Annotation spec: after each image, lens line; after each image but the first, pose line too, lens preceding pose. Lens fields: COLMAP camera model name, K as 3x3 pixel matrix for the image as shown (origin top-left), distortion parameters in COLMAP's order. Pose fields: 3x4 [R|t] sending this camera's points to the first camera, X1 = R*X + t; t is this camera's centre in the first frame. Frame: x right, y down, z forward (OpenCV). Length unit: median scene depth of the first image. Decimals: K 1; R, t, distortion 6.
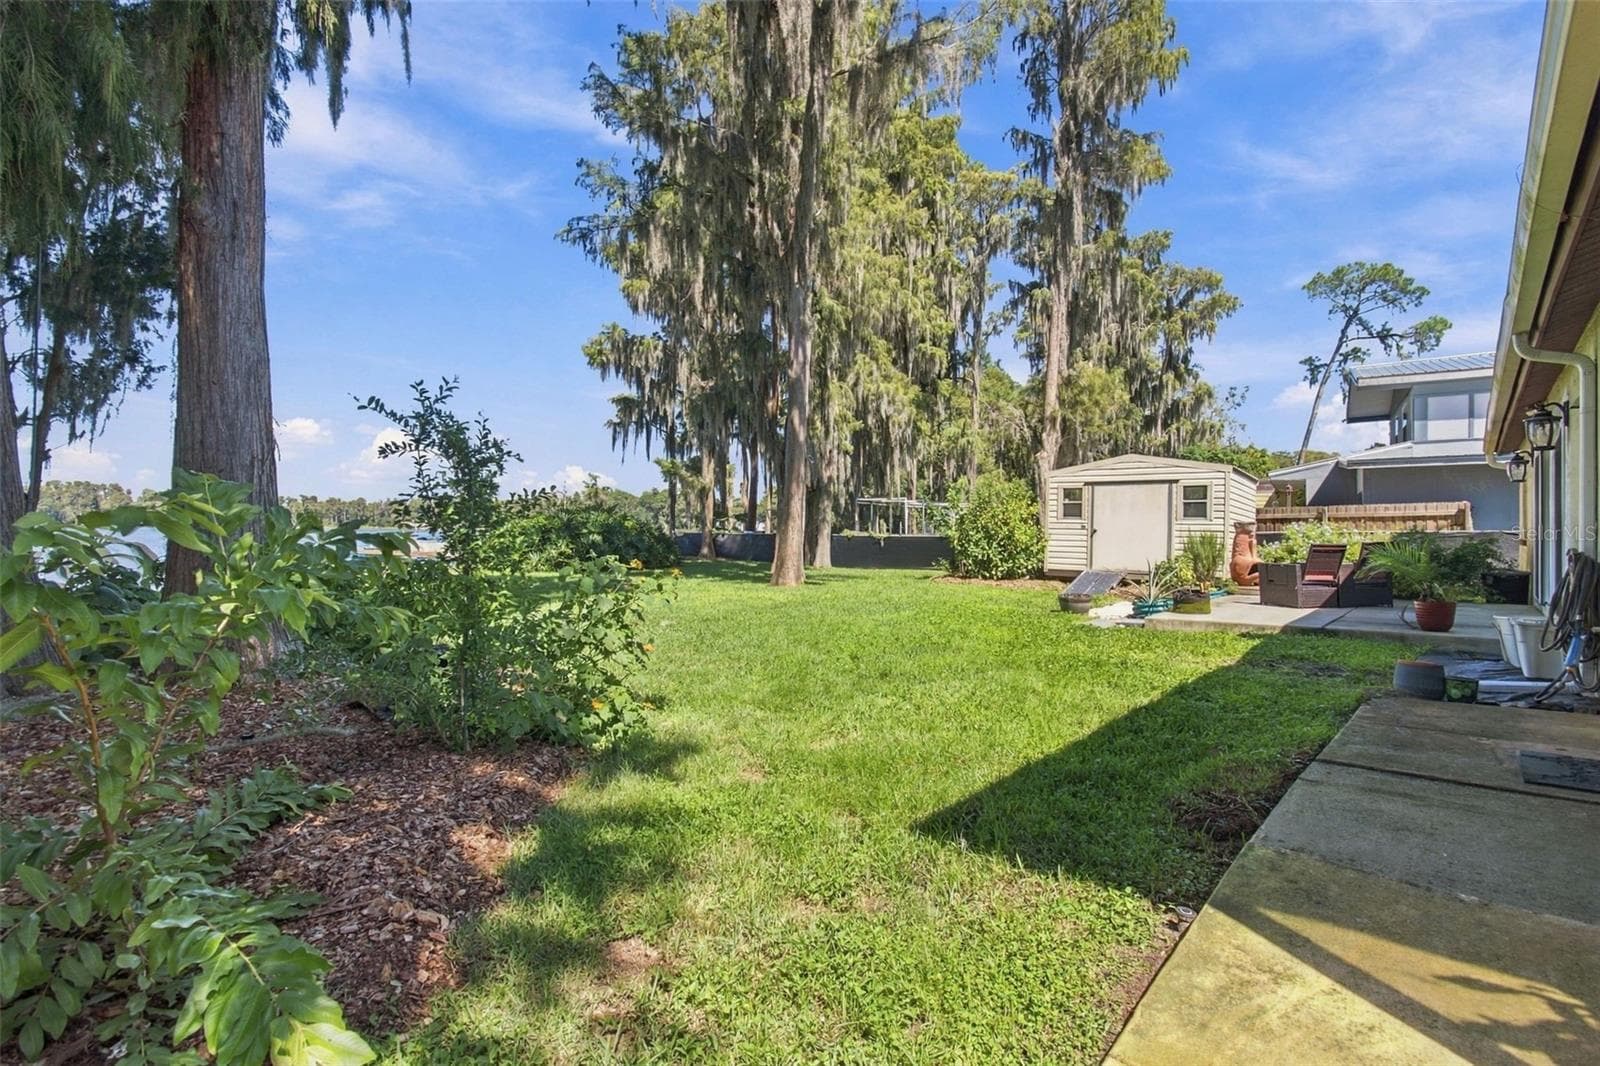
lens RADIAL K [[704.6, 0, 800.3], [0, 704.6, 537.5], [0, 0, 1]] dist [0.011889, -0.000415]
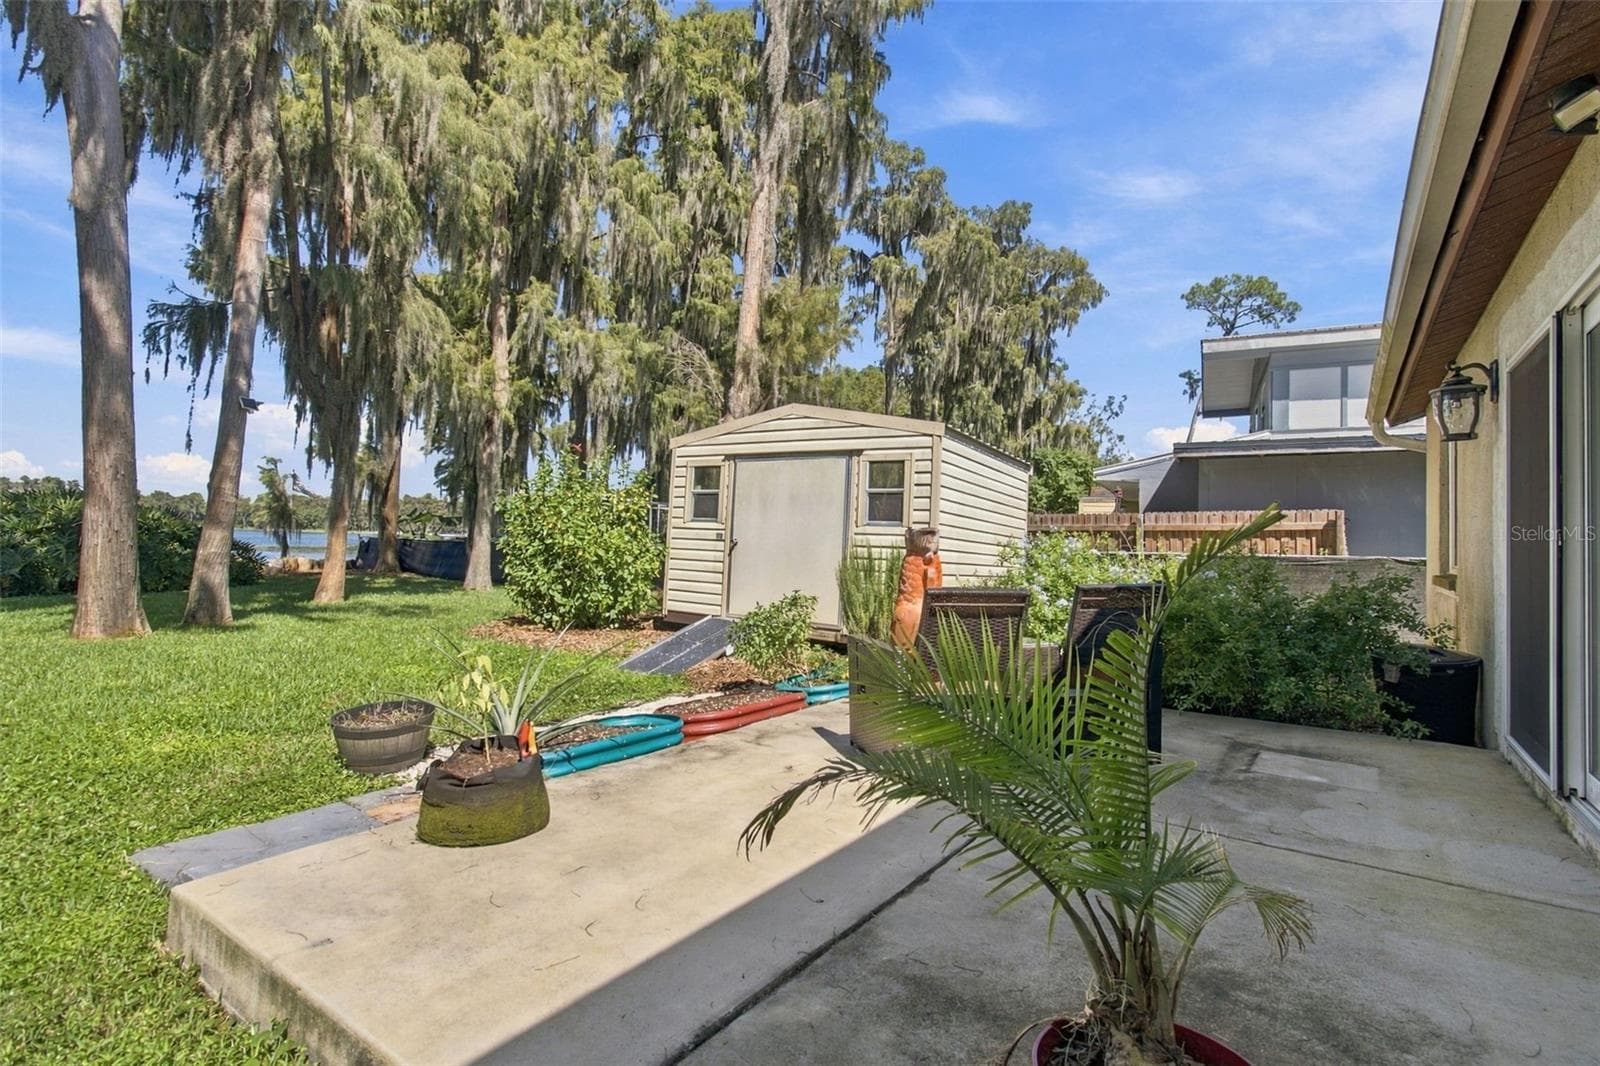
lens RADIAL K [[716.6, 0, 805.1], [0, 716.6, 533.0], [0, 0, 1]] dist [0.000803, 0.000780]
pose [[0.992994, 0.023273, 0.115854, 0.157639], [-0.020602, 0.999495, -0.024199, -0.001868], [-0.116359, 0.021643, 0.992971, 0.170335]]
